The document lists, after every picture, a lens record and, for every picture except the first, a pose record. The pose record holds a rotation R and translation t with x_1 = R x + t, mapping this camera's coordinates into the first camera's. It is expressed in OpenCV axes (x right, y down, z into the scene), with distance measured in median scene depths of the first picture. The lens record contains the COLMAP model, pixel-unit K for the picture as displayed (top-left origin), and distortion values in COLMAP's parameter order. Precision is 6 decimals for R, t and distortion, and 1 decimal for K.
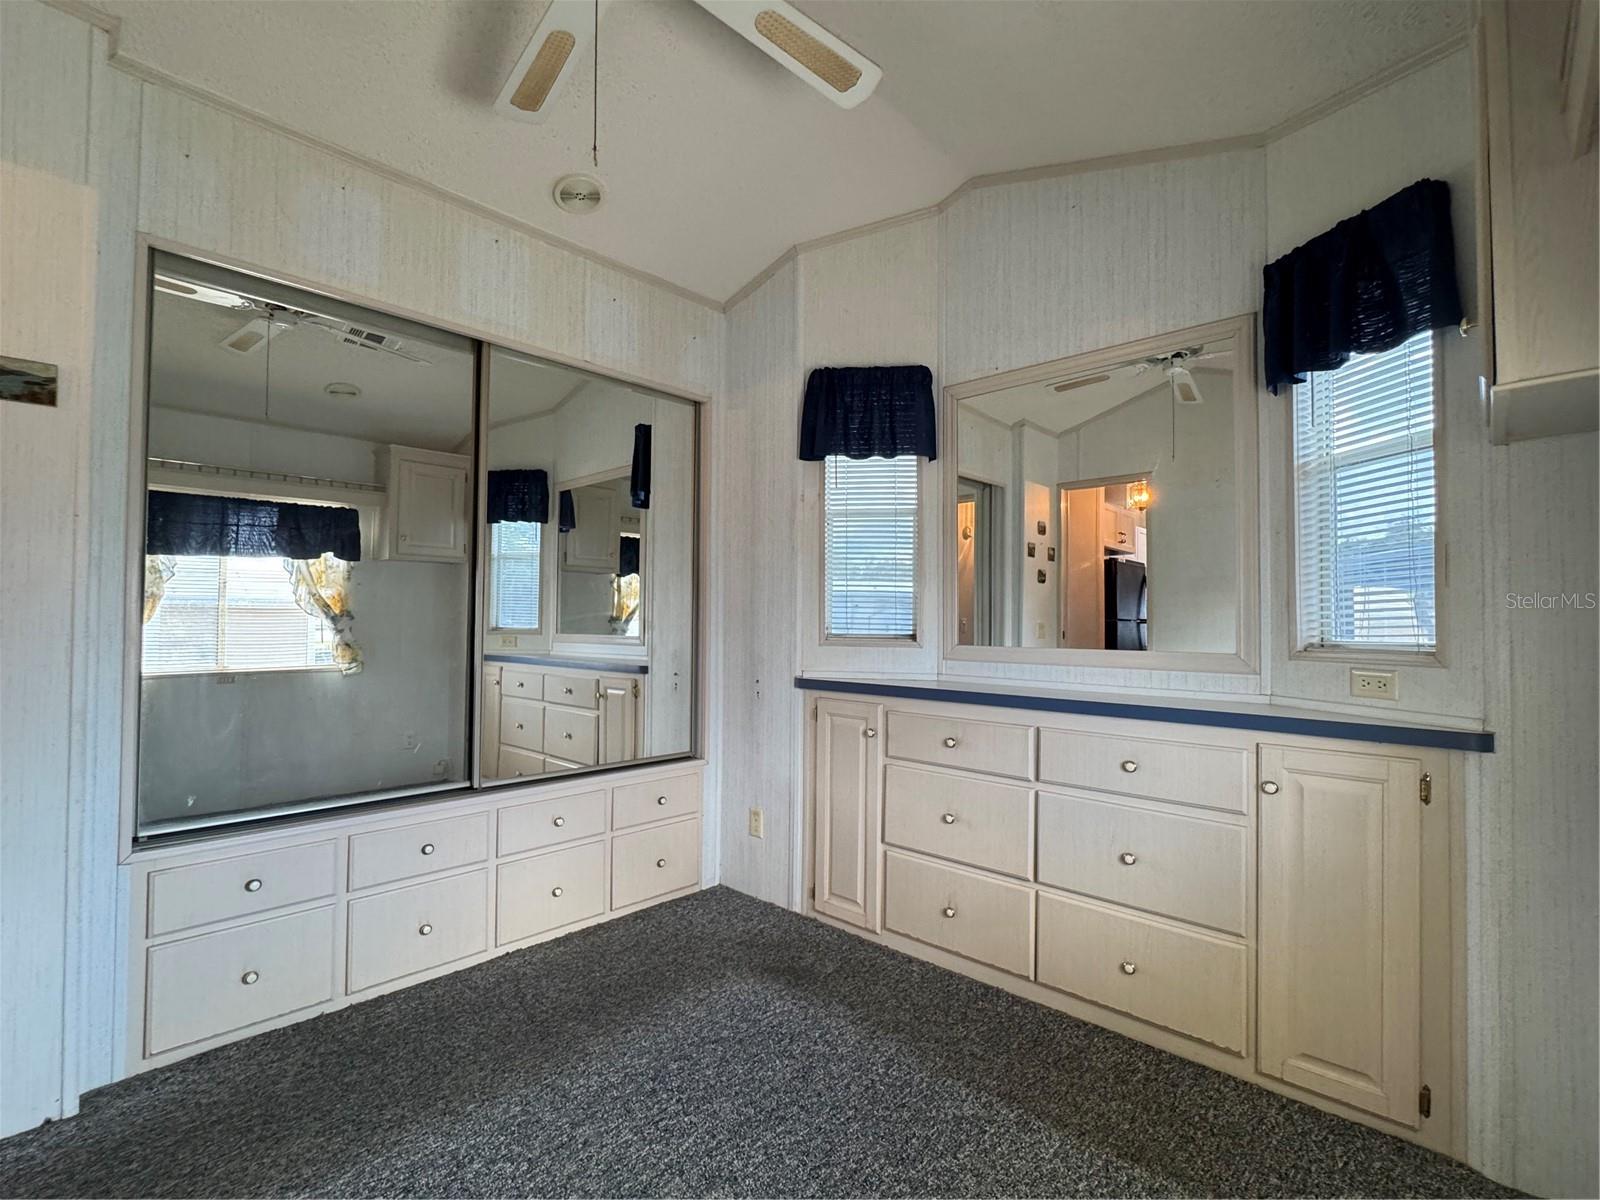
lens RADIAL K [[738.5, 0, 799.0], [0, 738.5, 600.5], [0, 0, 1]] dist [-0.002389, 0.000127]
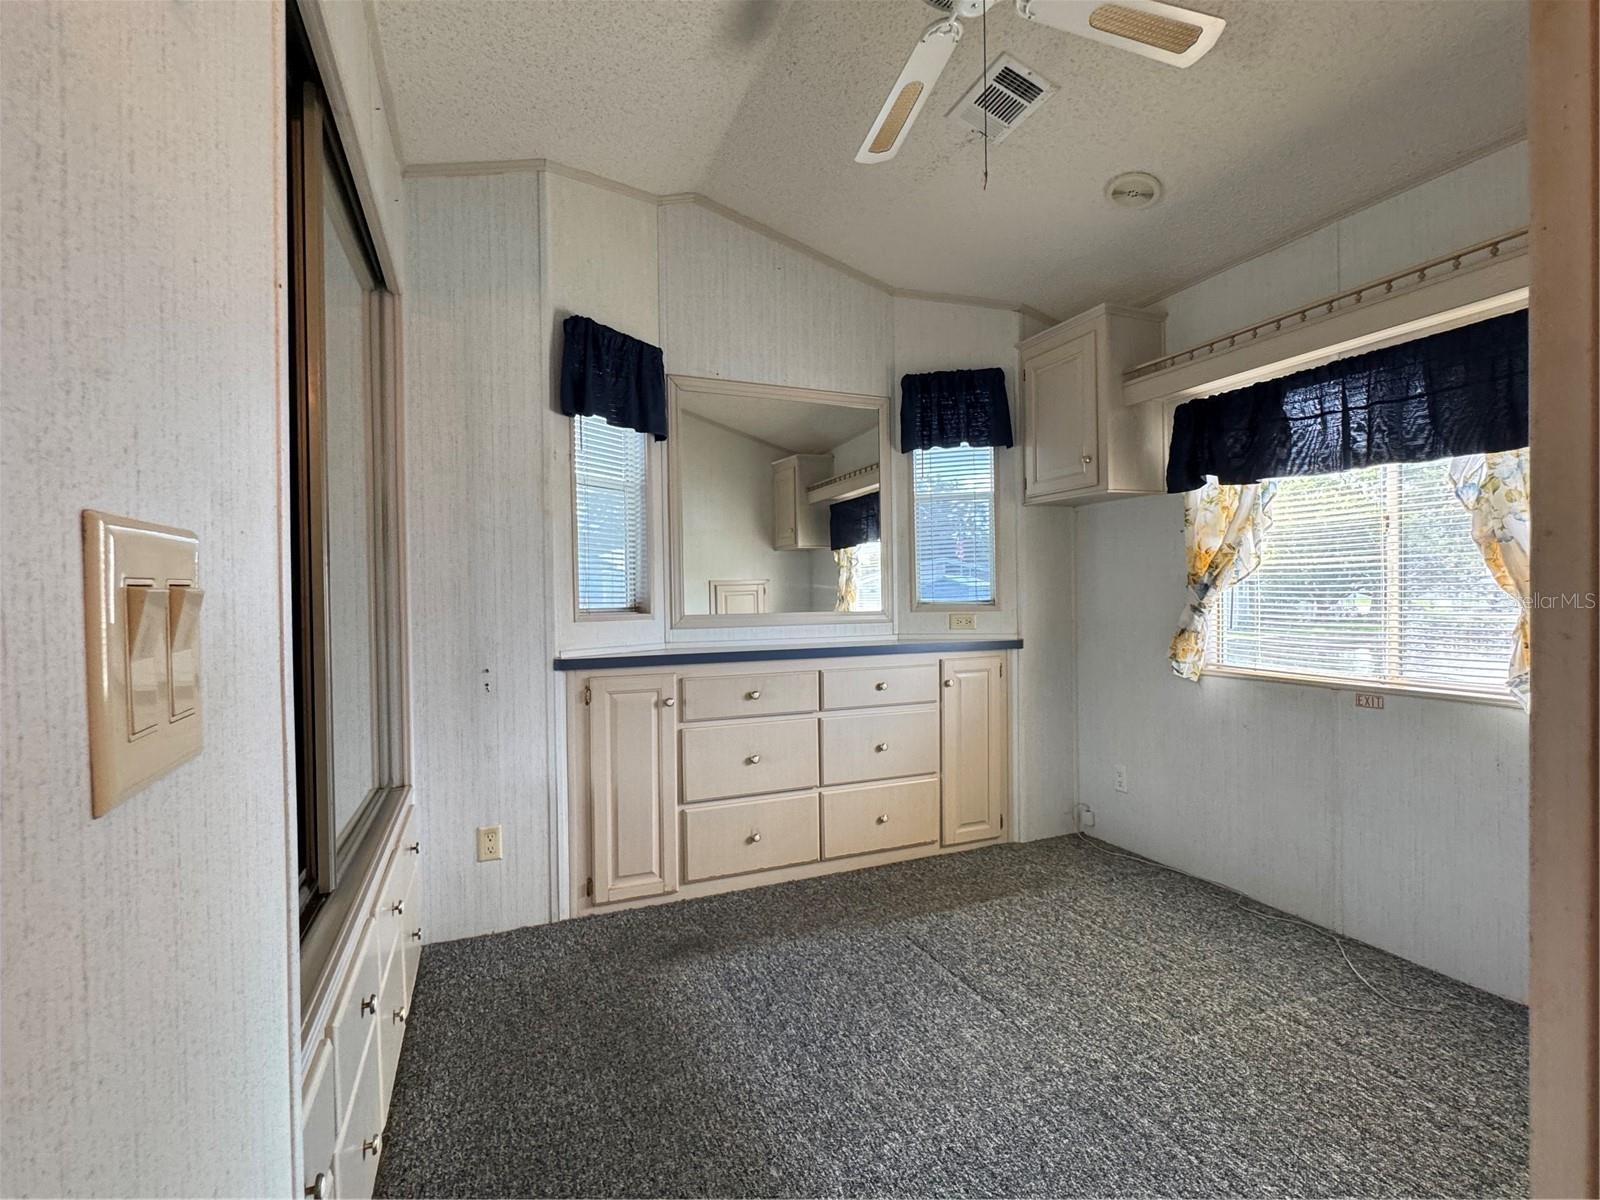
lens RADIAL K [[738.5, 0, 796.0], [0, 738.5, 602.3], [0, 0, 1]] dist [-0.002389, 0.000127]
pose [[0.411773, -0.019297, 0.911082, -0.779607], [-0.007736, 0.999666, 0.024669, 0.013967], [-0.911254, -0.017206, 0.411486, 0.427147]]
